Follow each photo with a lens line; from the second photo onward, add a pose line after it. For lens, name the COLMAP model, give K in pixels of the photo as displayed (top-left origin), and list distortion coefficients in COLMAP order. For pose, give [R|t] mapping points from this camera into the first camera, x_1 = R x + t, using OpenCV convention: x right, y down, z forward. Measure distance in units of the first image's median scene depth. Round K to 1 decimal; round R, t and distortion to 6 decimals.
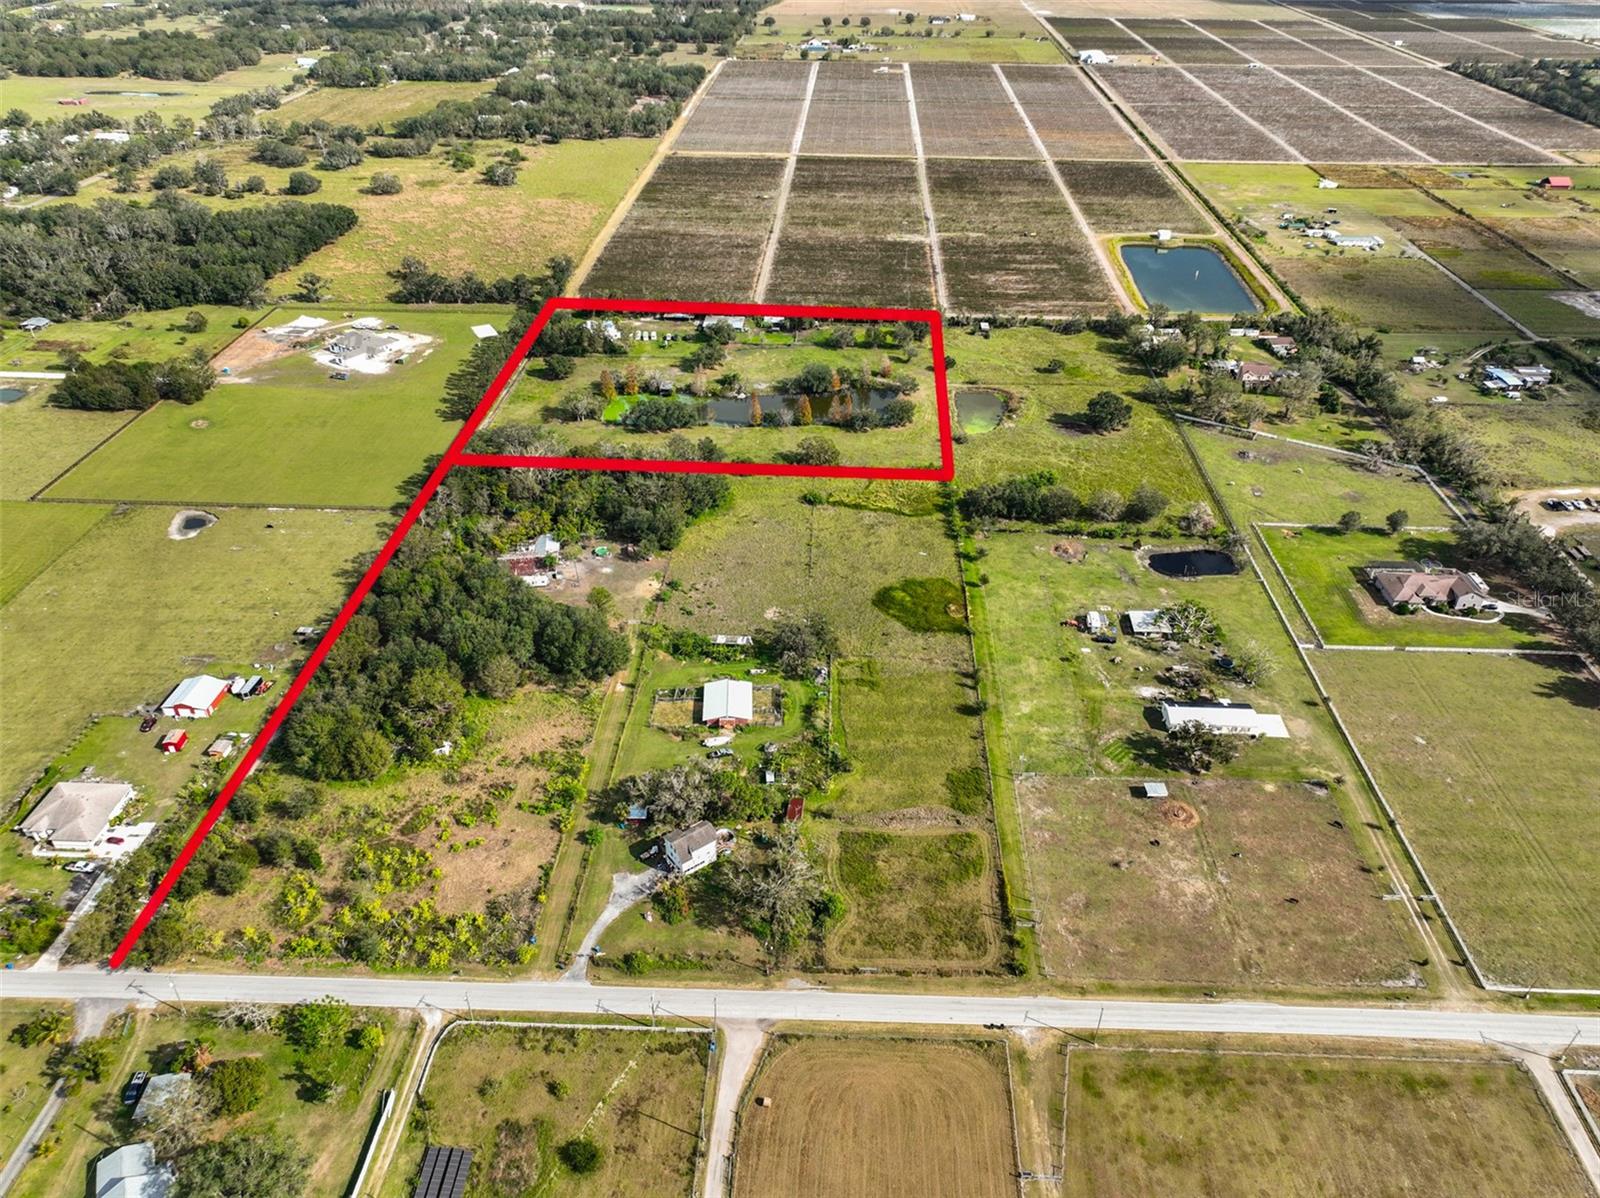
lens RADIAL K [[1113.0, 0, 807.0], [0, 1113.0, 601.1], [0, 0, 1]] dist [-0.004549, 0.022695]
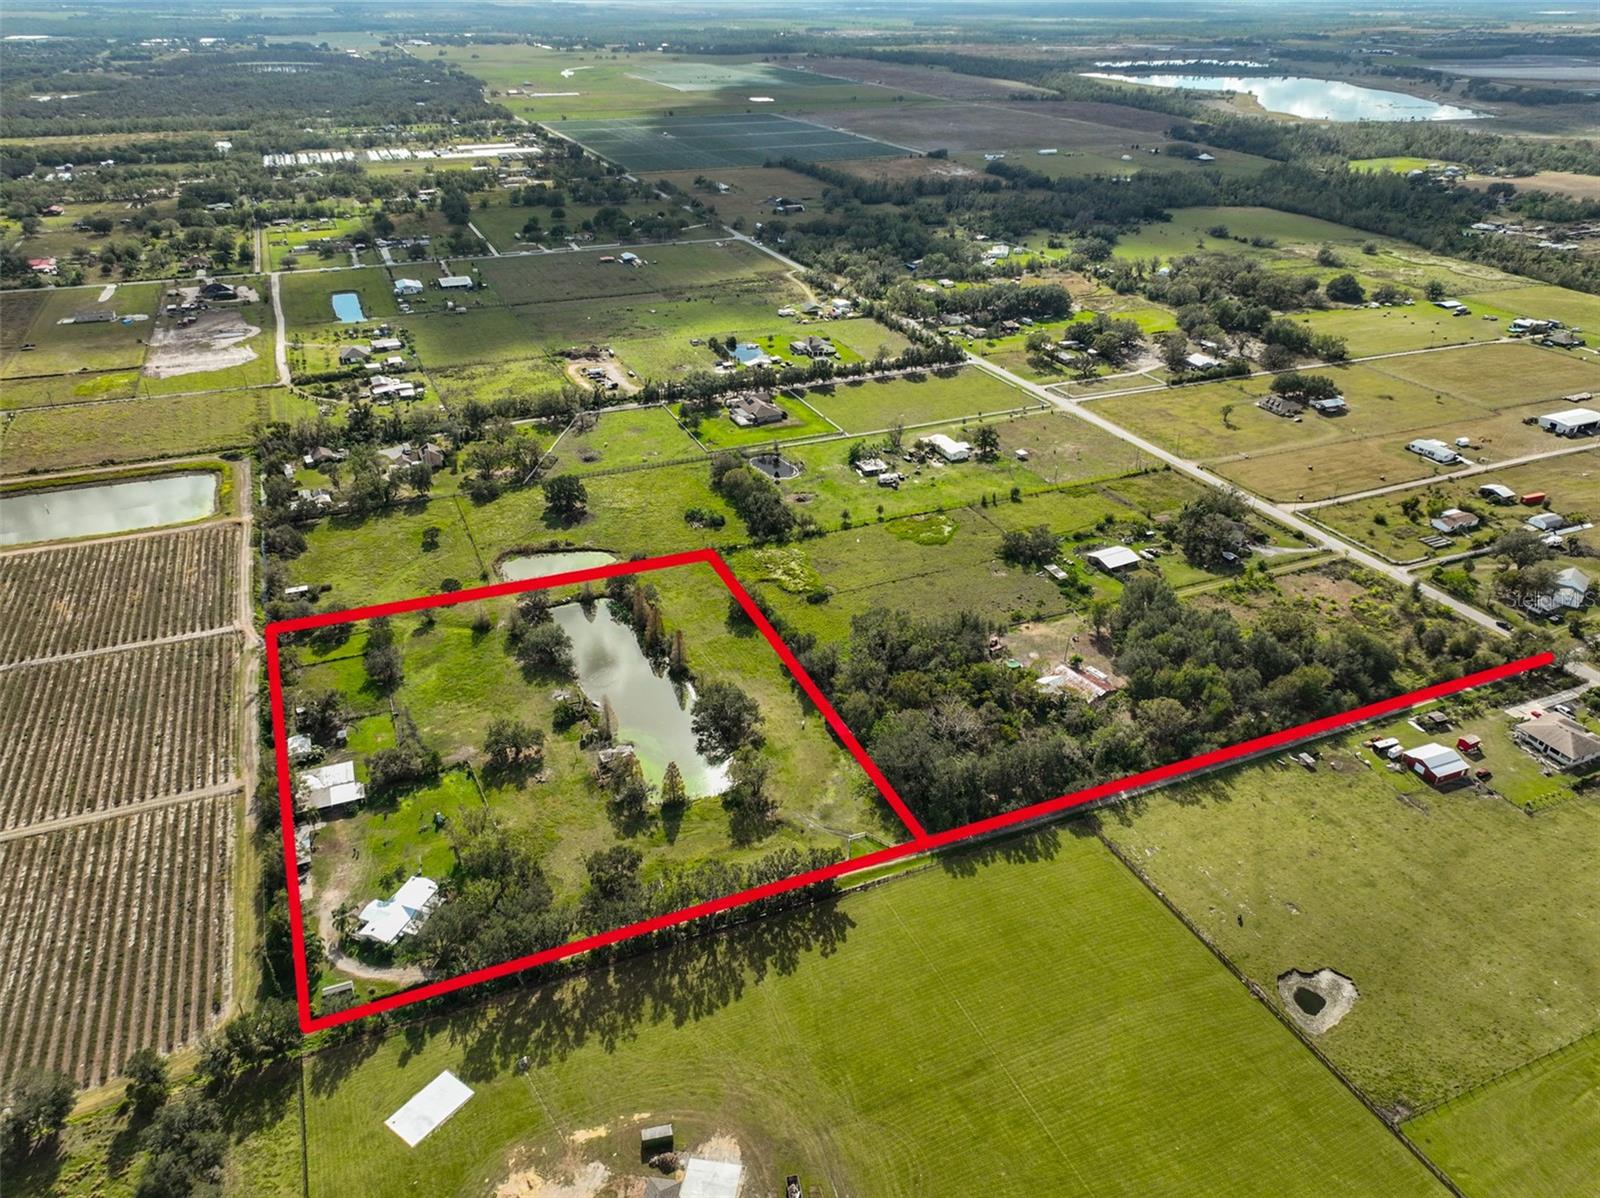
lens RADIAL K [[1113.0, 0, 807.0], [0, 1113.0, 601.1], [0, 0, 1]] dist [-0.004549, 0.022695]
pose [[-0.433883, -0.447296, 0.782095, -0.777198], [0.498173, 0.604187, 0.621918, -0.716505], [-0.750713, 0.659458, -0.039316, 1.027027]]
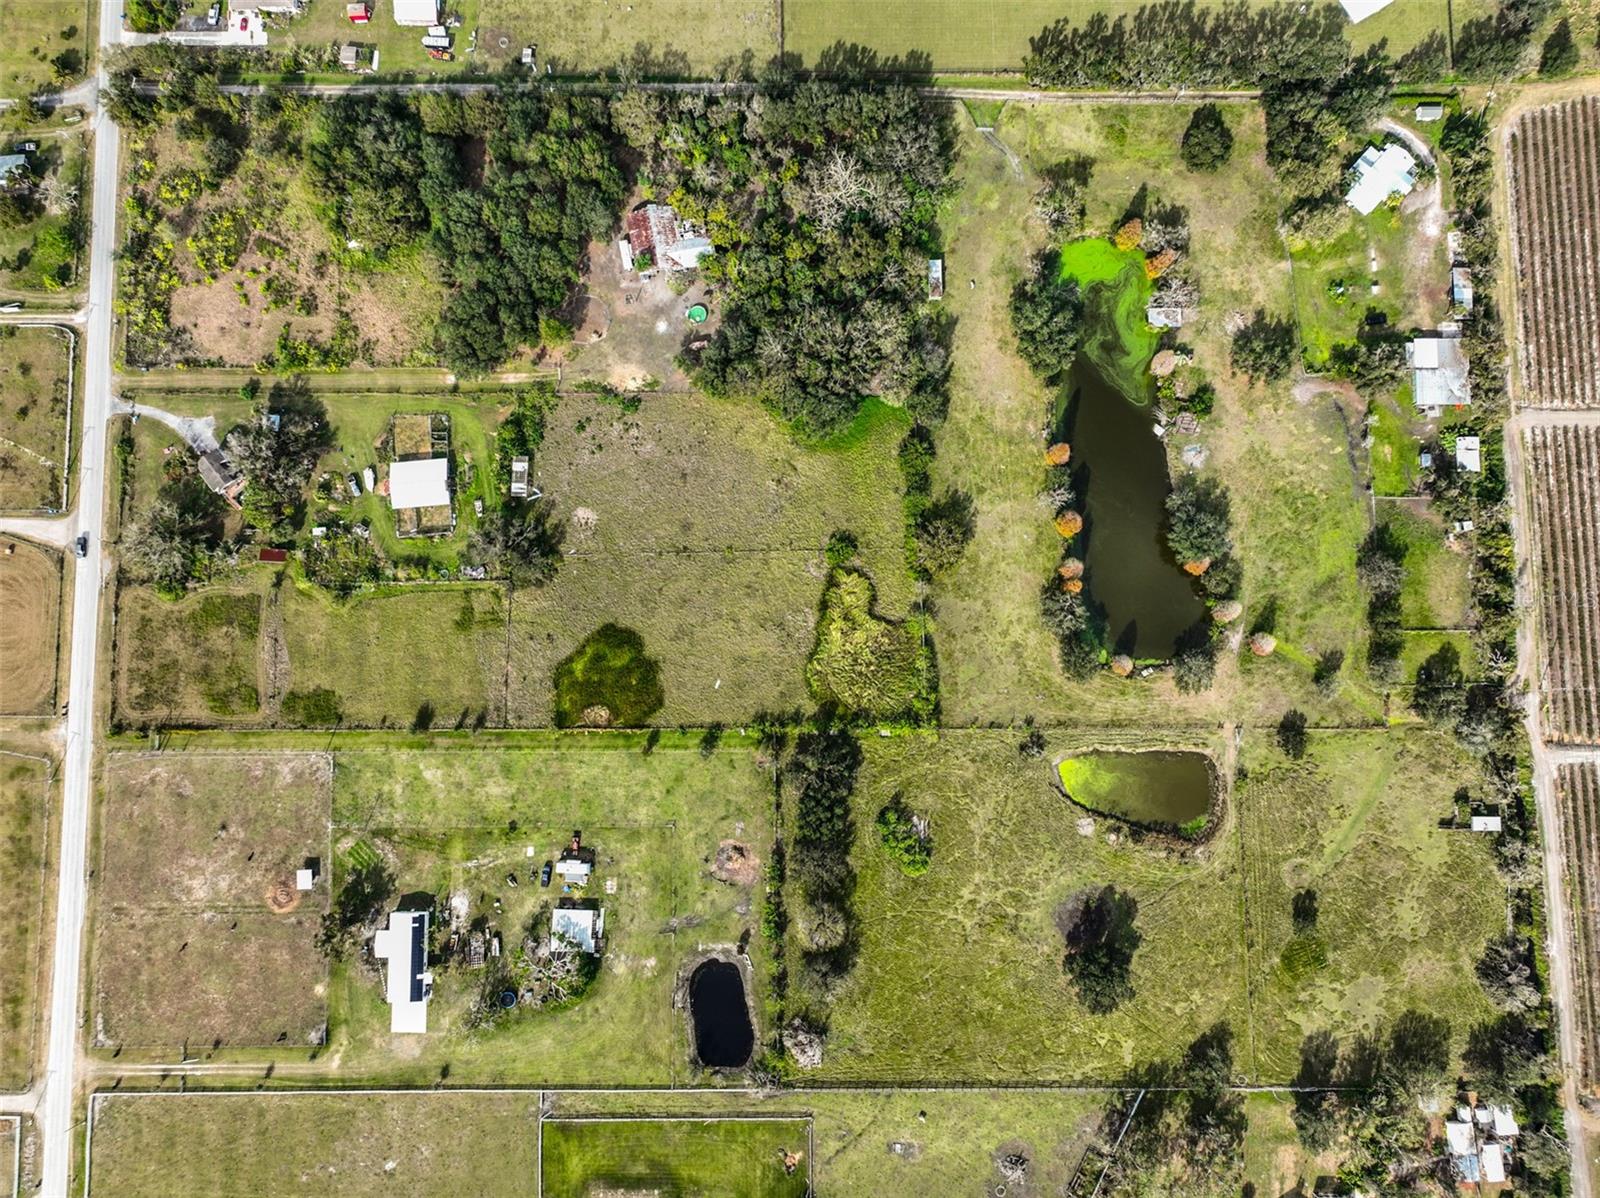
lens RADIAL K [[1113.0, 0, 807.0], [0, 1113.0, 601.1], [0, 0, 1]] dist [-0.004549, 0.022695]
pose [[0.046220, 0.992821, -0.110323, 0.124612], [-0.562725, 0.117128, 0.818304, -0.700041], [0.825351, 0.024259, 0.564099, 0.526830]]
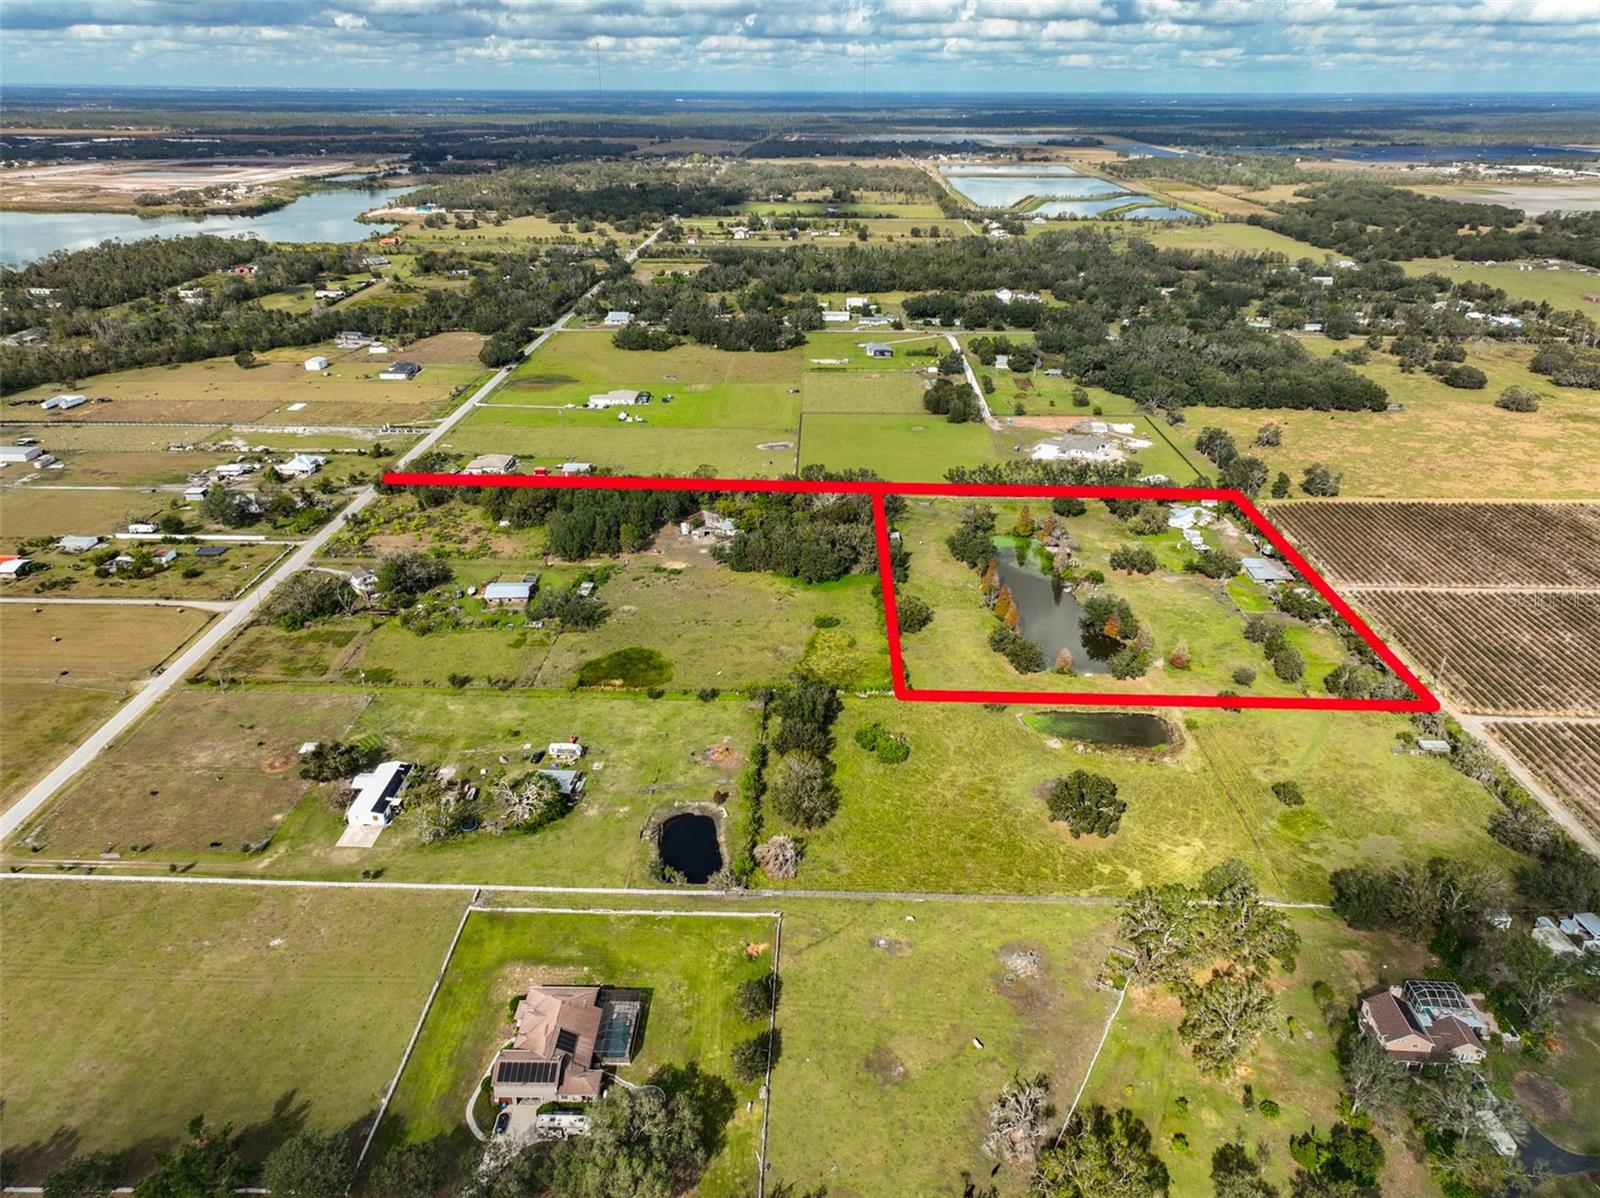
lens RADIAL K [[1137.1, 0, 808.0], [0, 1137.1, 557.7], [0, 0, 1]] dist [-0.005770, 0.027517]
pose [[0.016476, 0.378210, -0.925573, 0.898250], [-0.564380, 0.767648, 0.303632, -0.423841], [0.825351, 0.517372, 0.226102, 0.711940]]
